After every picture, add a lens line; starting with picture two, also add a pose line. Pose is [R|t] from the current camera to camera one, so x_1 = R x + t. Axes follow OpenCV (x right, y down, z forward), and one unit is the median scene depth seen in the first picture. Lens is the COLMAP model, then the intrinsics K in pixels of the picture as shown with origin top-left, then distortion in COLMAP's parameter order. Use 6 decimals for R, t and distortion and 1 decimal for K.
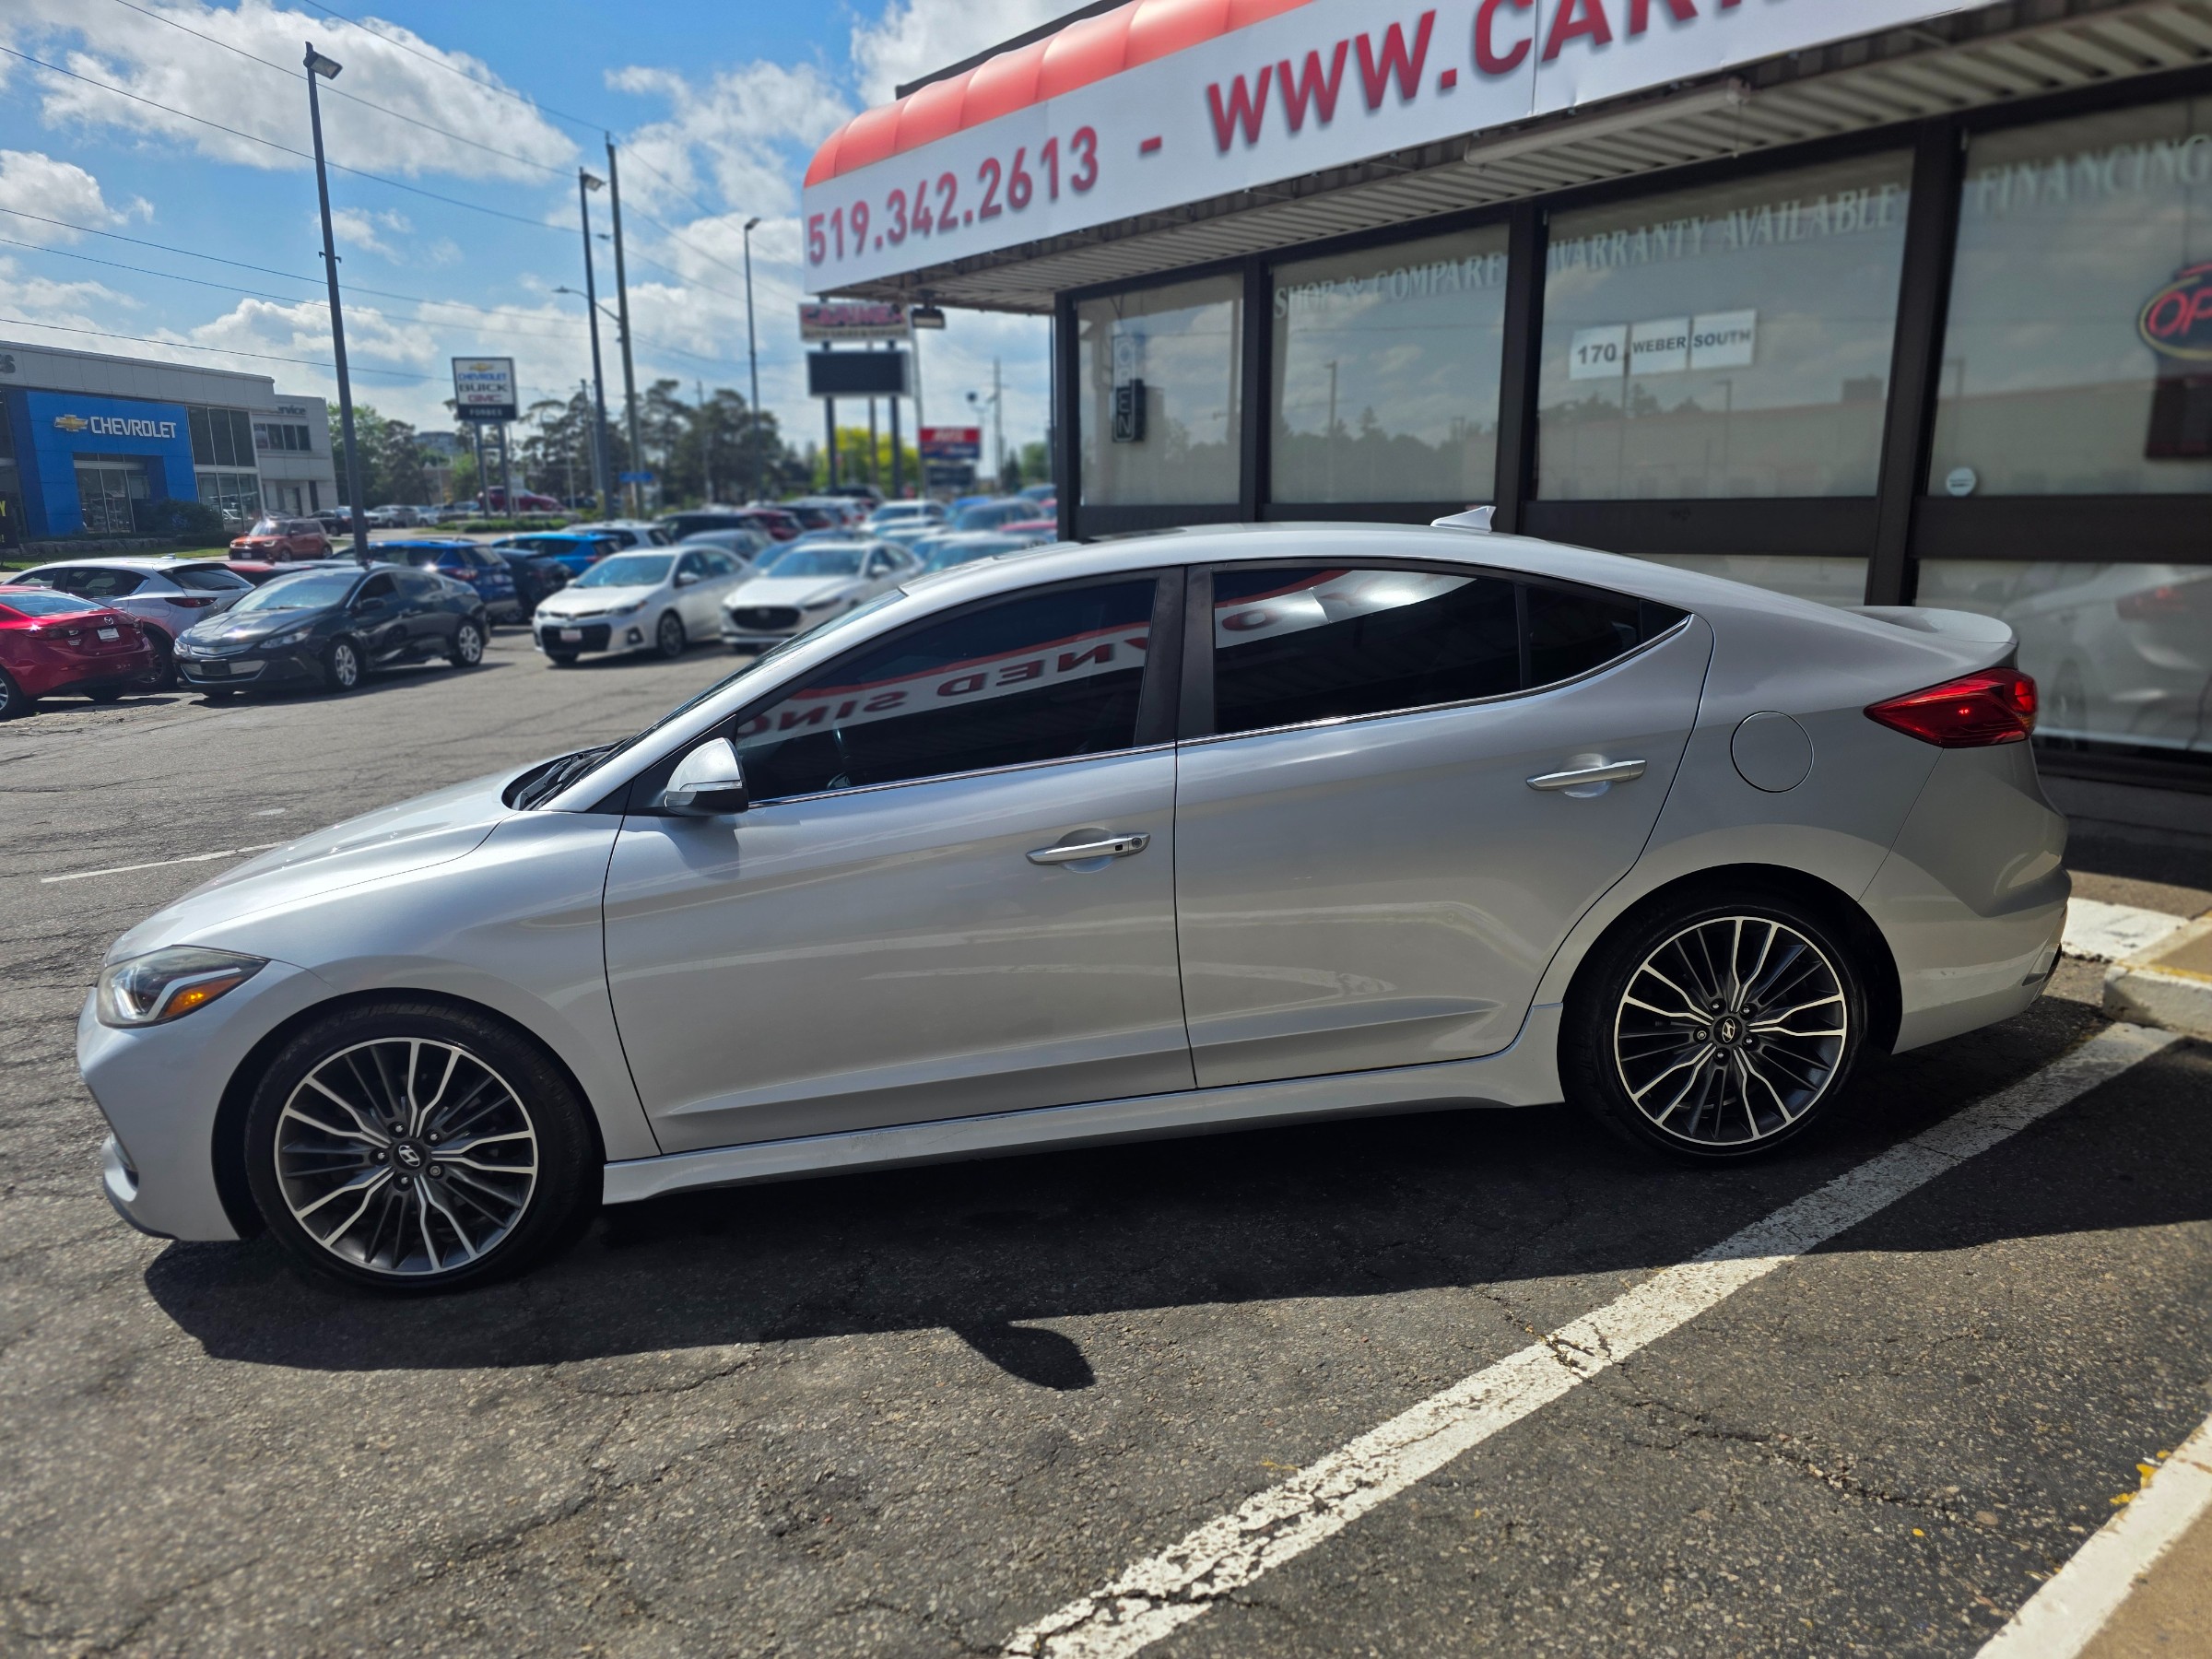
lens RADIAL K [[1515.3, 0, 1106.1], [0, 1515.3, 844.5], [0, 0, 1]] dist [0.035249, -0.033756]
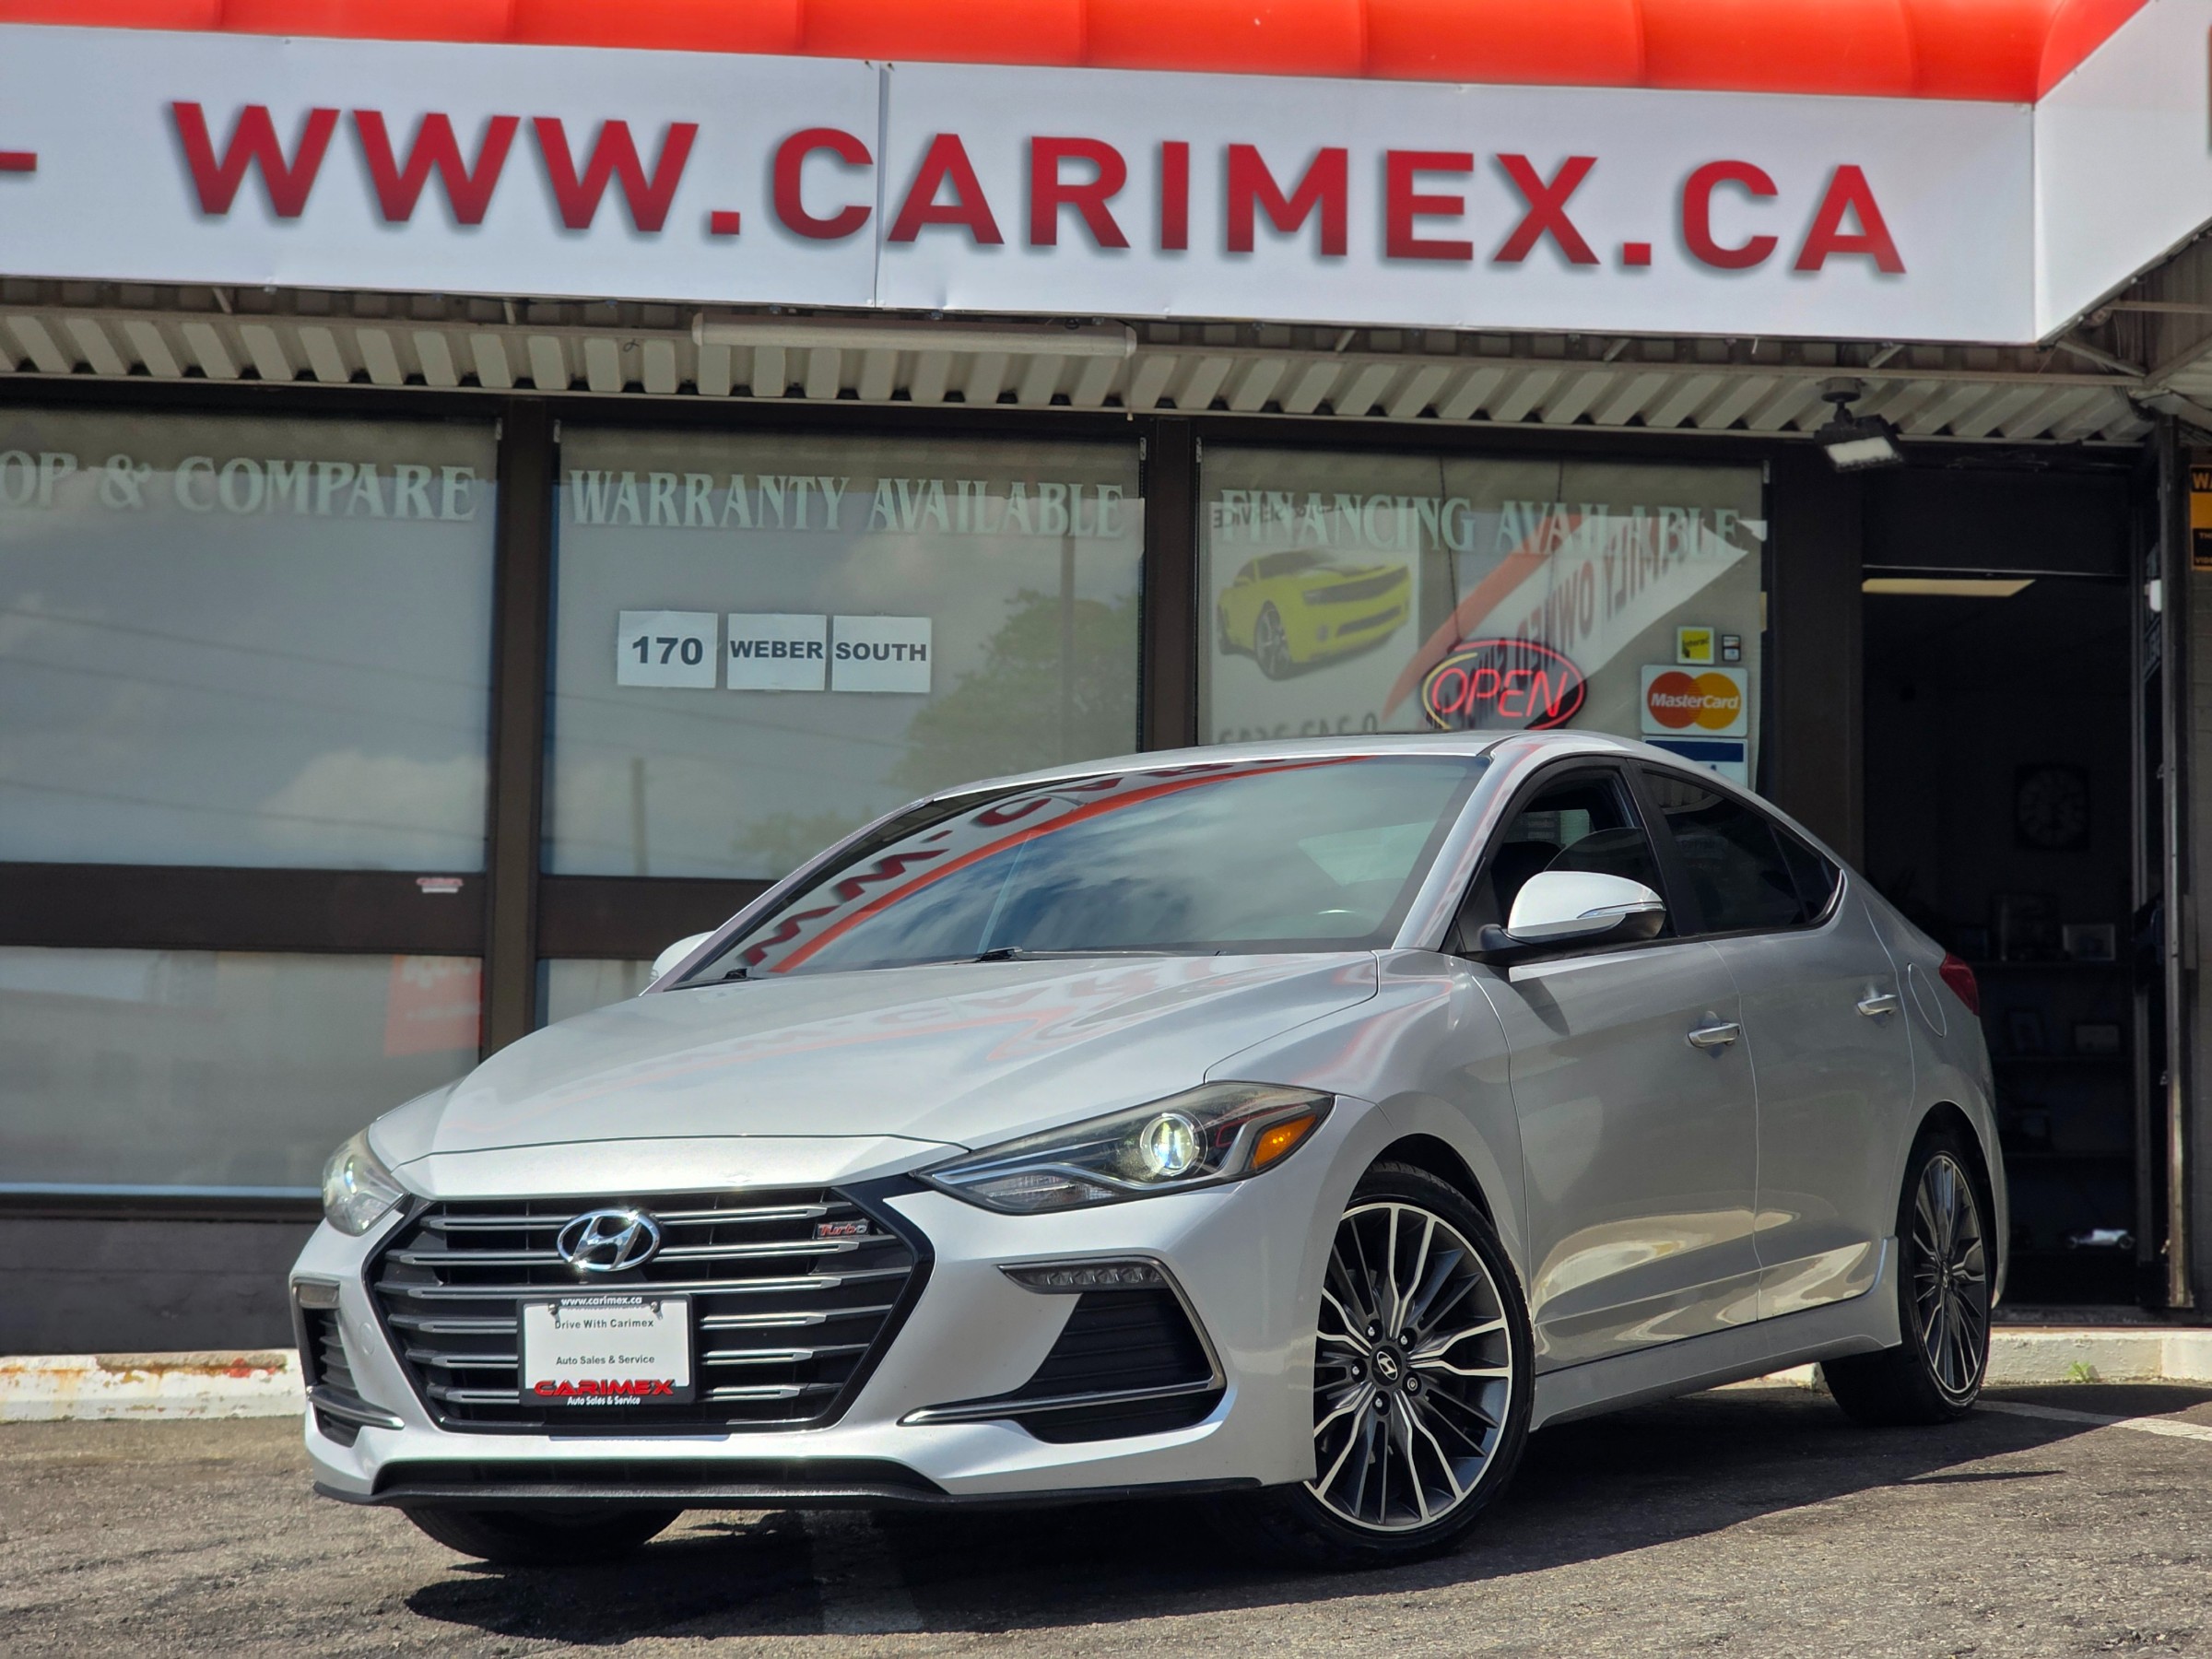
lens RADIAL K [[4441.7, 0, 1105.2], [0, 4441.7, 825.4], [0, 0, 1]] dist [0.066605, 0.000000]
pose [[0.515464, 0.110234, 0.849792, -1.242872], [0.174025, 0.957559, -0.229773, 0.219090], [-0.839054, 0.266324, 0.474404, -0.002592]]
